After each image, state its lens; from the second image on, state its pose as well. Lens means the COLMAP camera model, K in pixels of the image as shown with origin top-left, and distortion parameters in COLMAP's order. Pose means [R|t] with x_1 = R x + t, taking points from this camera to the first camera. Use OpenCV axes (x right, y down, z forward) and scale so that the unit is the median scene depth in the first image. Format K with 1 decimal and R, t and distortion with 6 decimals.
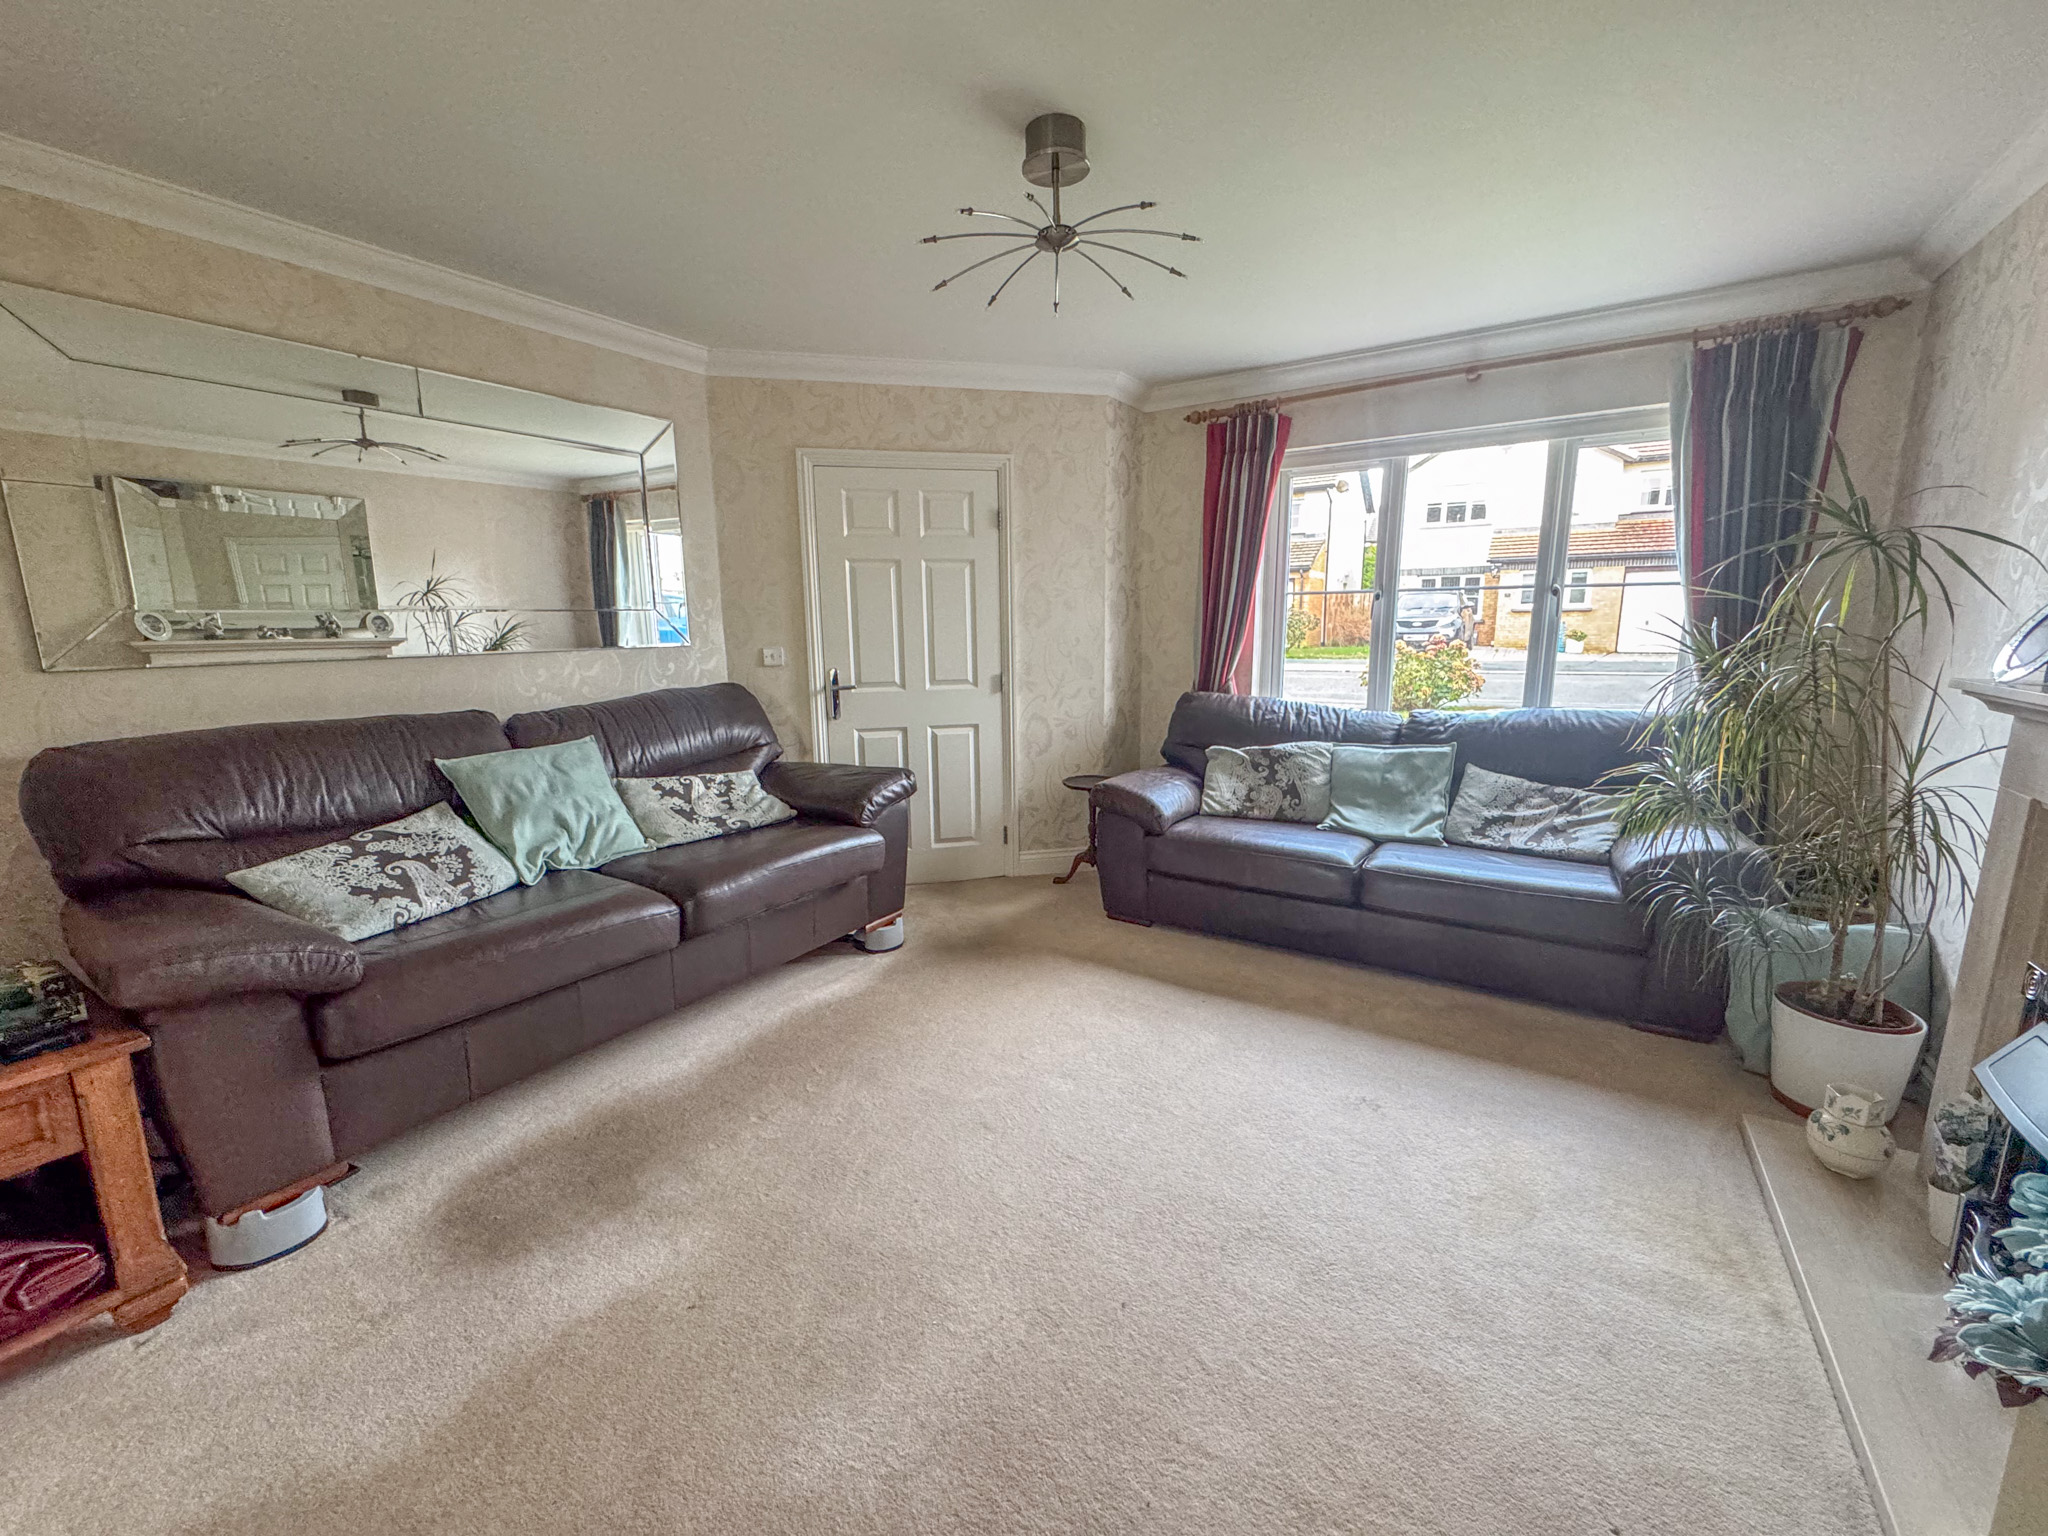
lens RADIAL K [[824.3, 0, 1055.3], [0, 824.3, 766.7], [0, 0, 1]] dist [-0.004967, 0.000867]
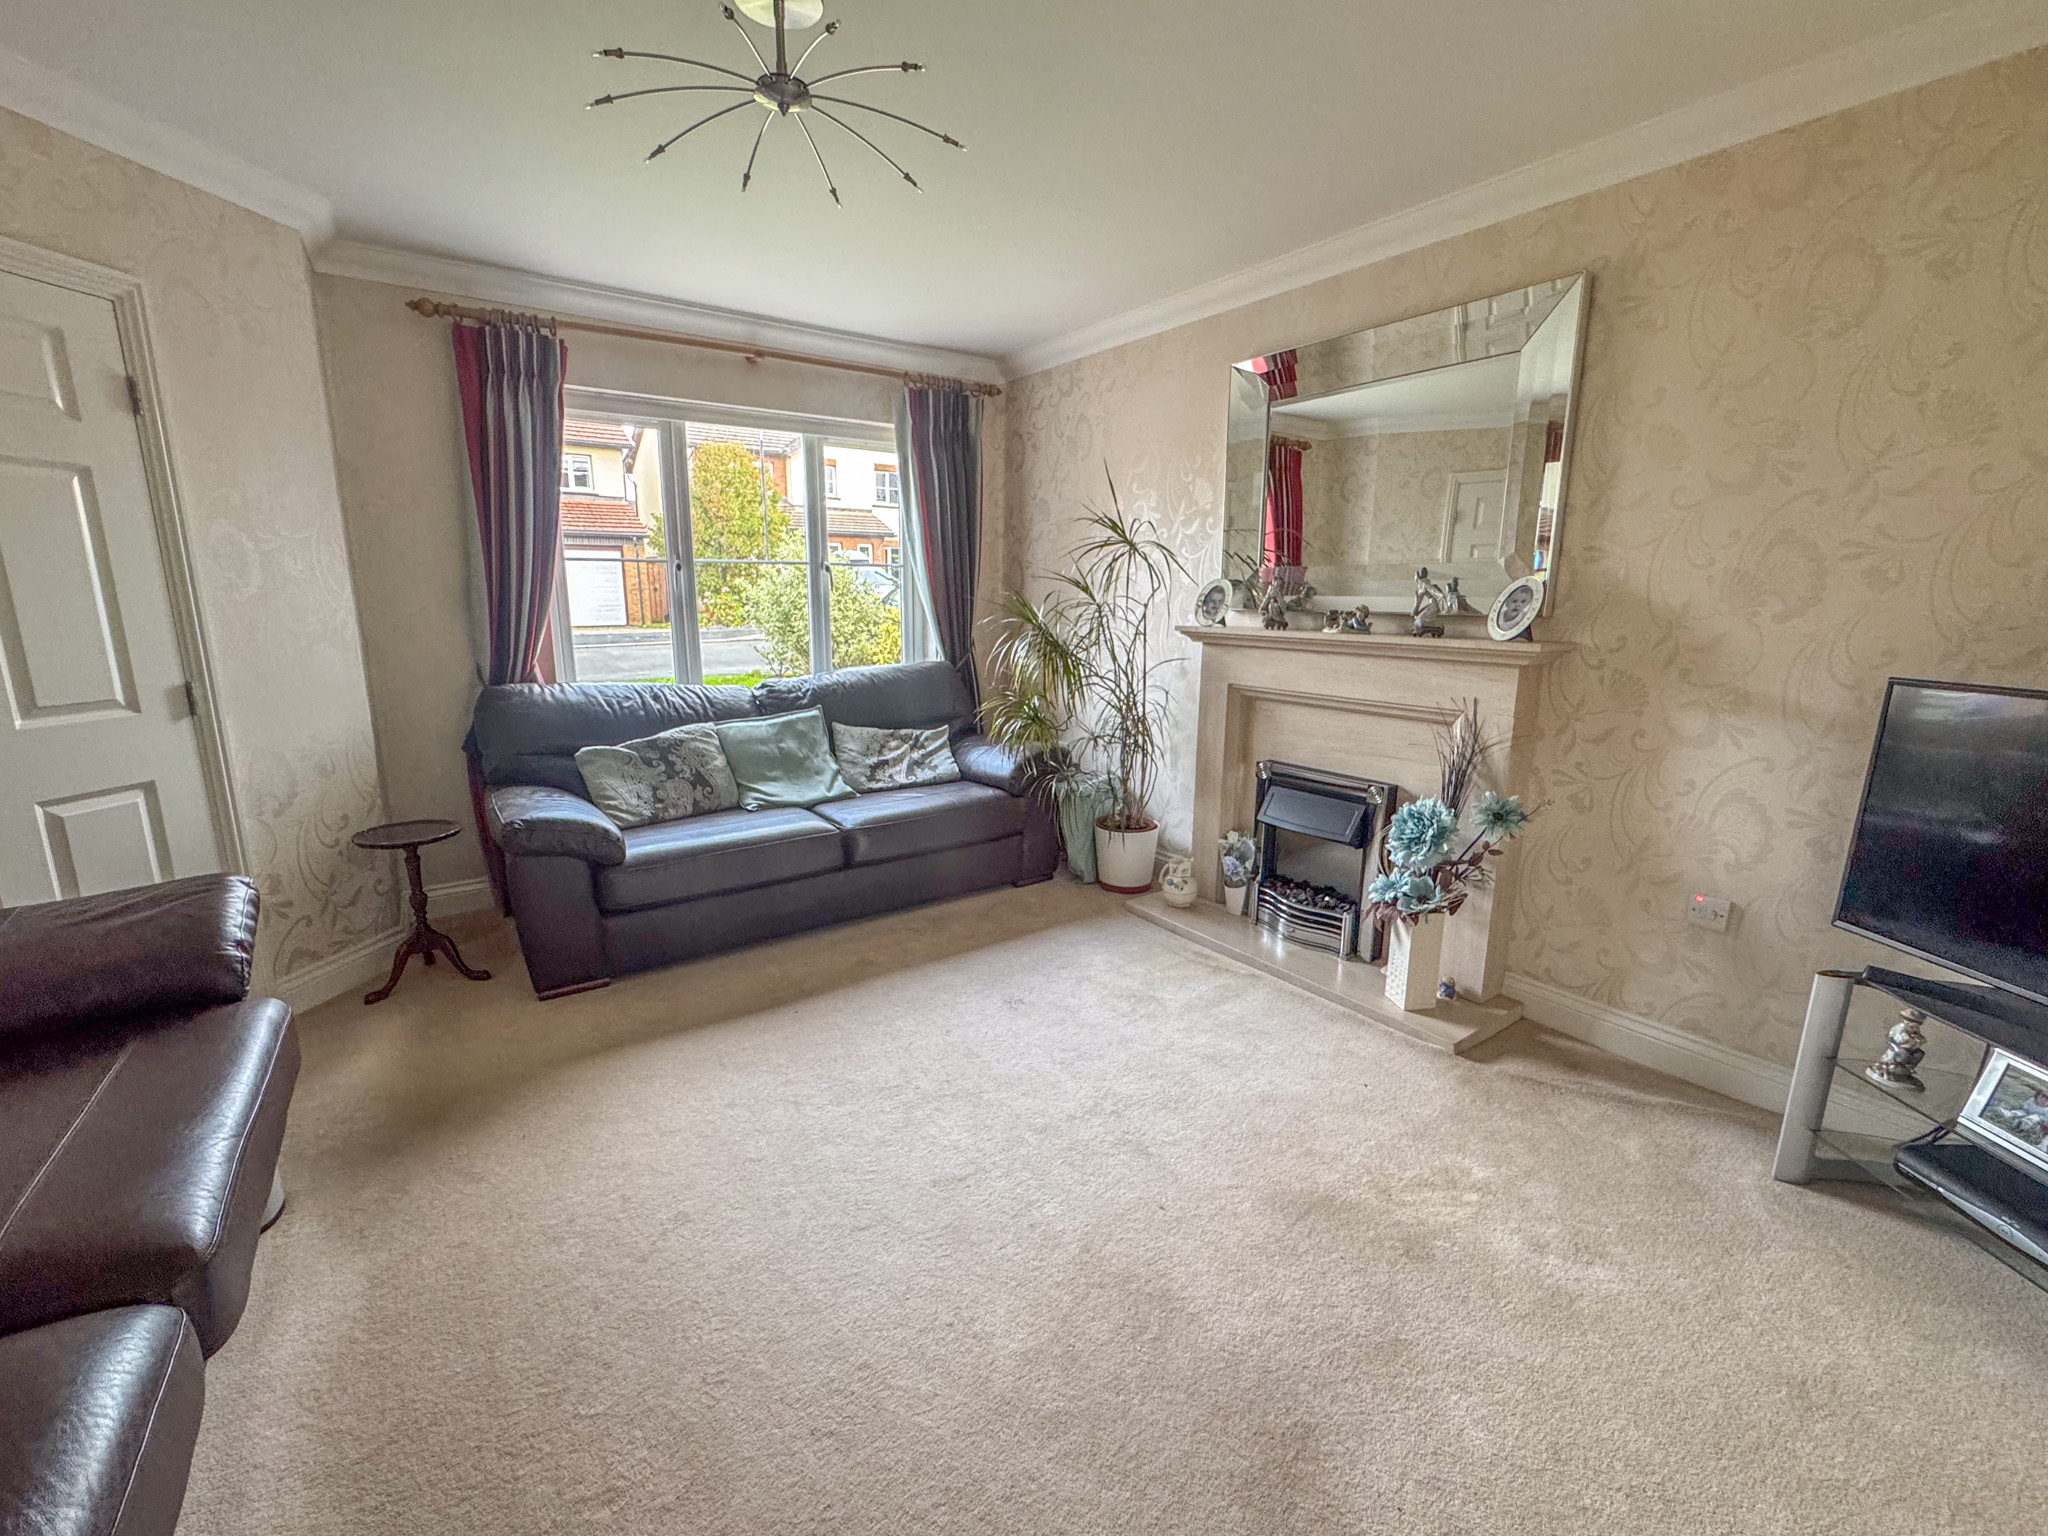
lens RADIAL K [[824.3, 0, 1052.1], [0, 824.3, 758.8], [0, 0, 1]] dist [-0.004967, 0.000867]
pose [[0.379594, -0.173527, 0.908733, -0.391697], [0.157092, 0.980078, 0.121531, -0.043310], [-0.911718, 0.096622, 0.399292, 0.285937]]
